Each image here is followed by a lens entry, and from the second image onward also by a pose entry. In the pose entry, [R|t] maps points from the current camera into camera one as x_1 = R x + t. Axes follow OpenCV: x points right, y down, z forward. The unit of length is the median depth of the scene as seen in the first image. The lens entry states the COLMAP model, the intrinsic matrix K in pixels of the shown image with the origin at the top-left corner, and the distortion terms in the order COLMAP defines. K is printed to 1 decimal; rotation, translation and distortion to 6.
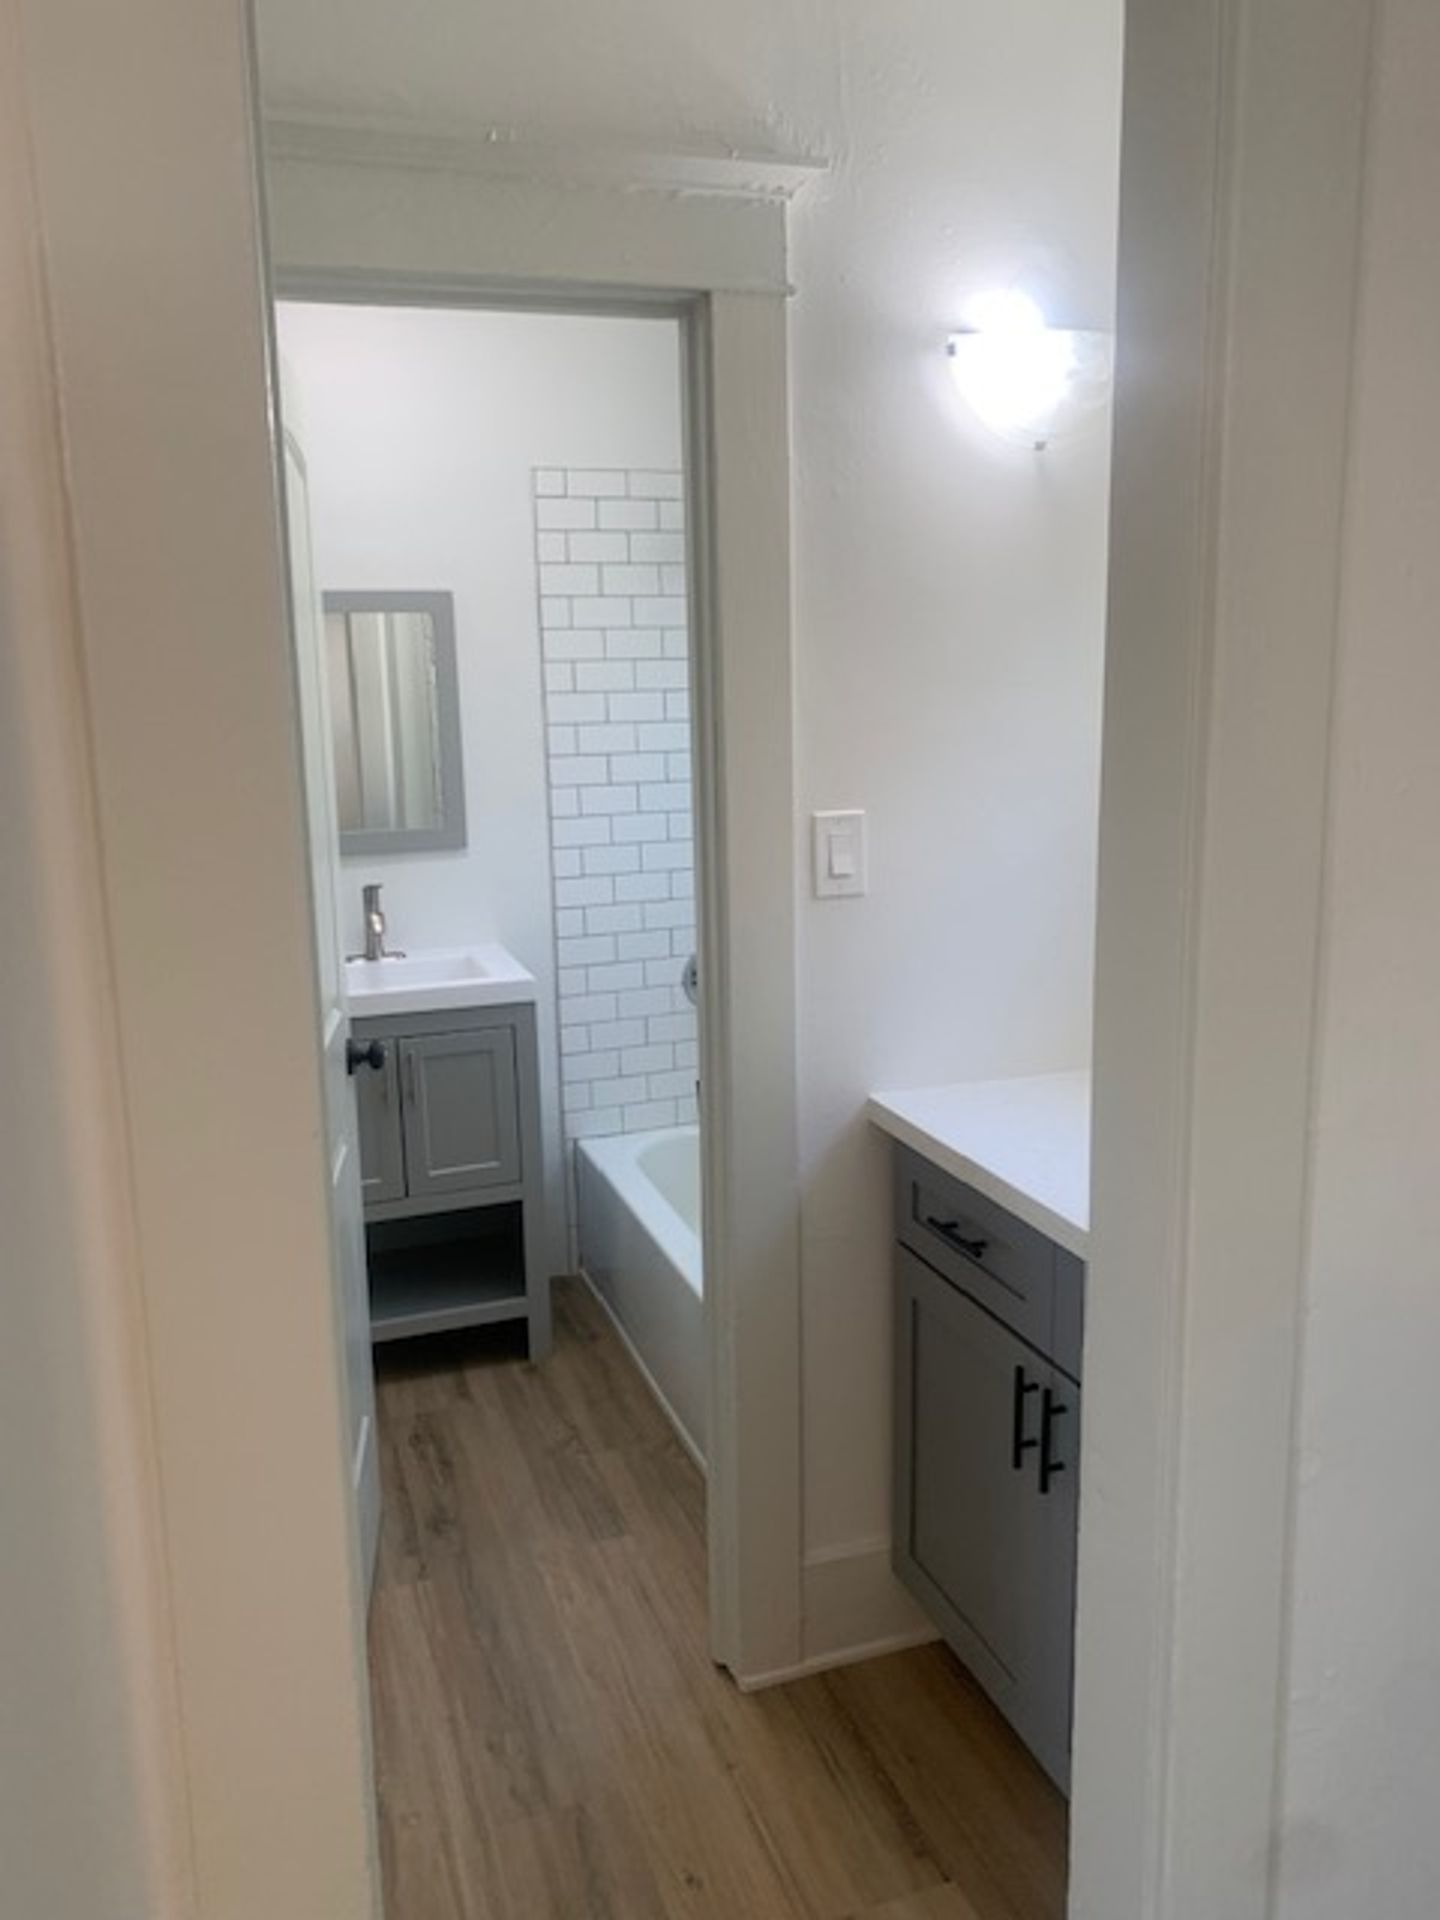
lens RADIAL K [[1475.1, 0, 792.3], [0, 1475.1, 926.2], [0, 0, 1]] dist [0.072330, -0.001629]
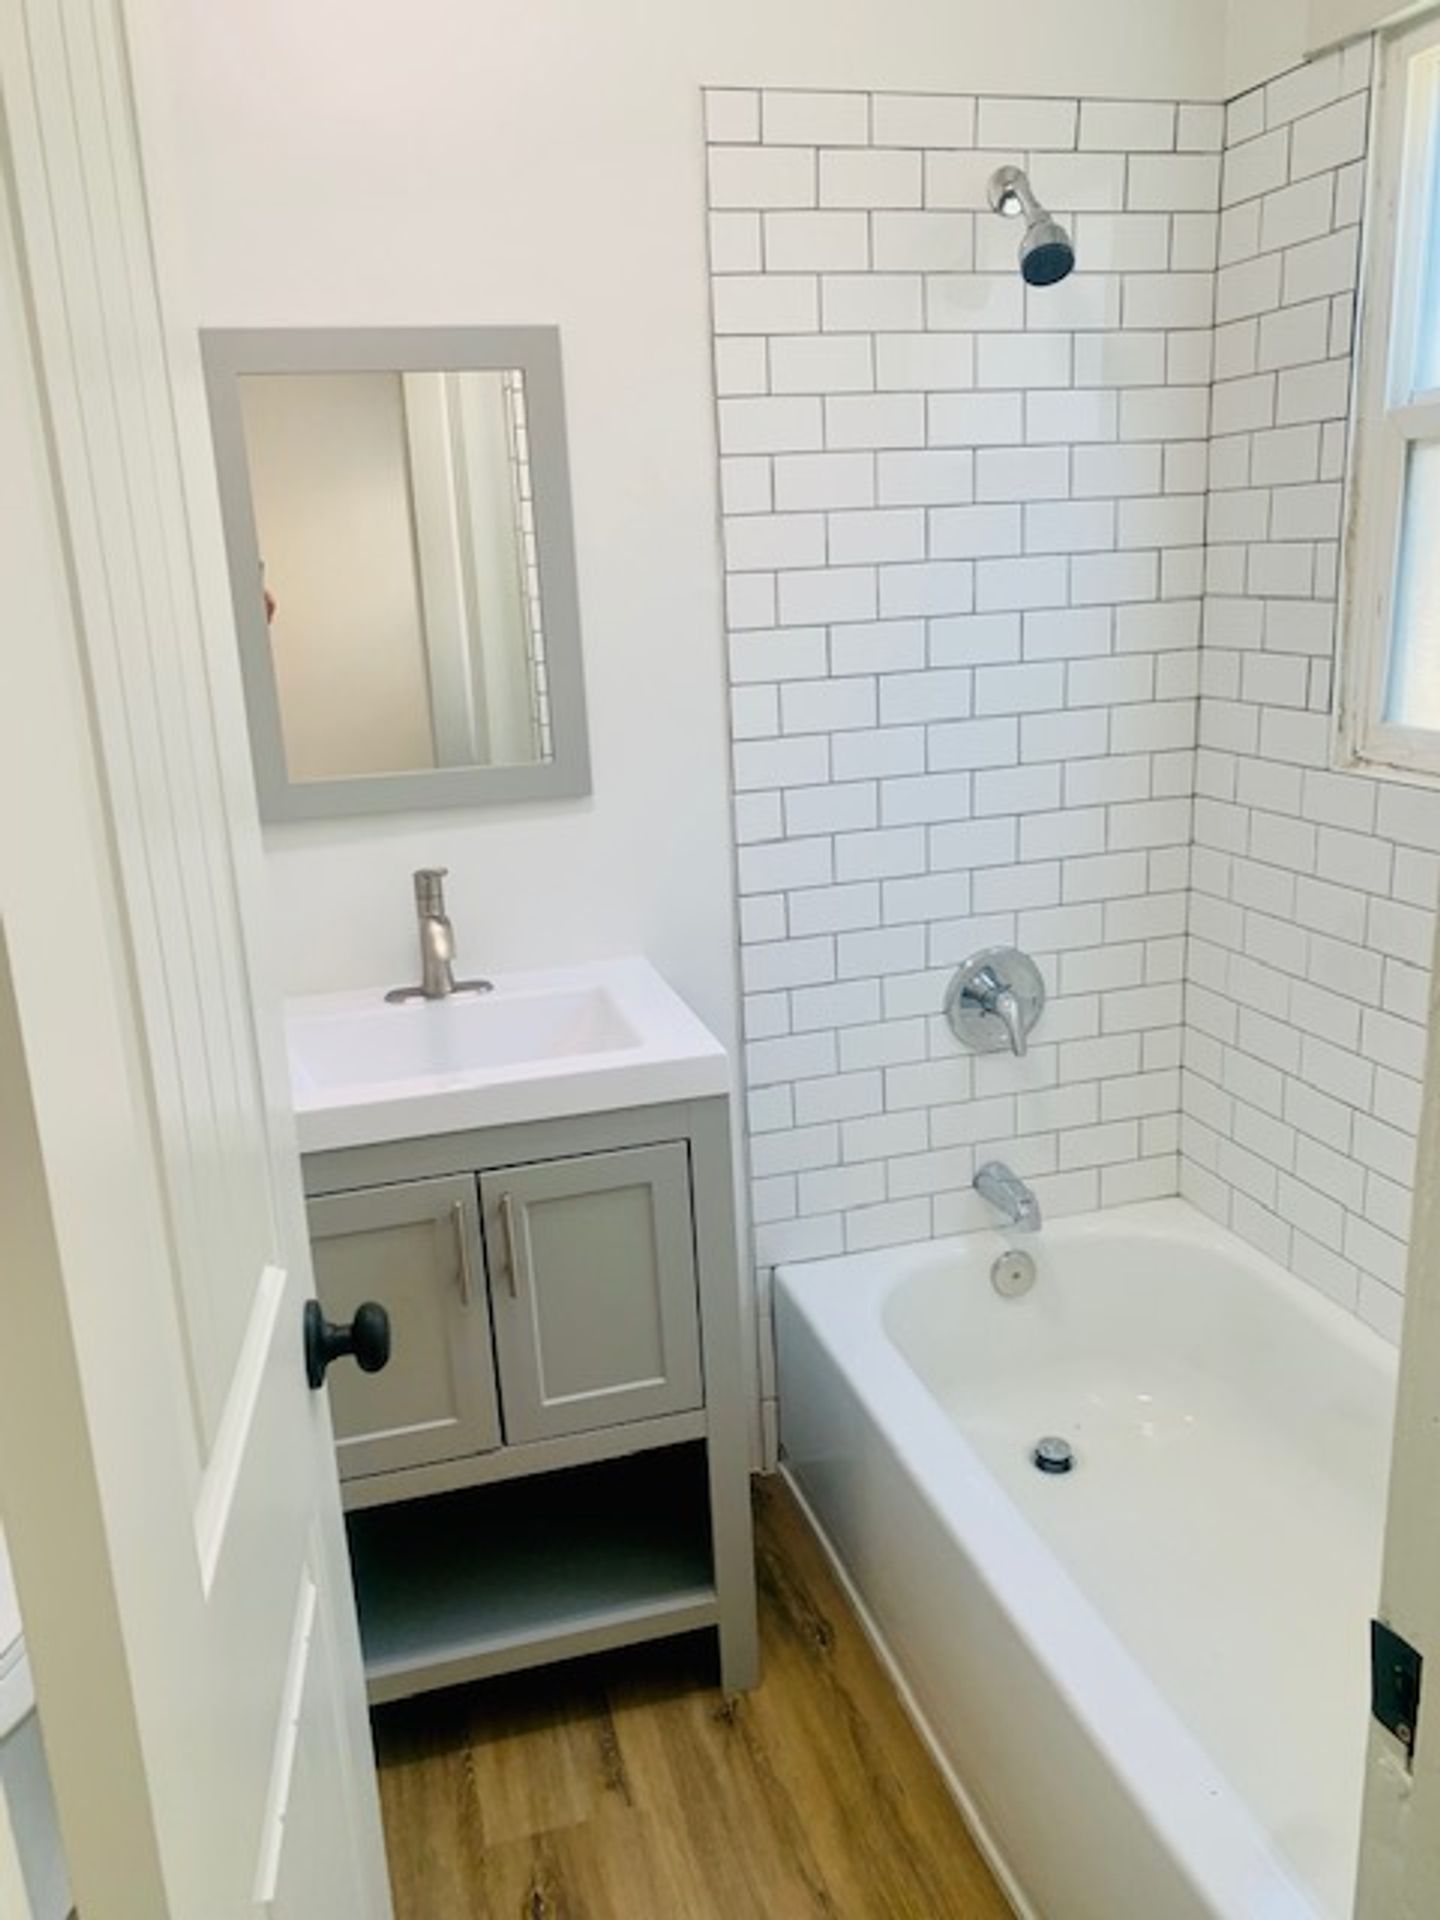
lens RADIAL K [[1477.0, 0, 720.0], [0, 1477.0, 960.0], [0, 0, 1]] dist [0.013190, 0.000981]
pose [[0.993724, -0.003942, -0.111790, -0.110421], [0.012908, 0.996744, 0.079588, -0.035640], [0.111113, -0.080532, 0.990540, 0.448834]]
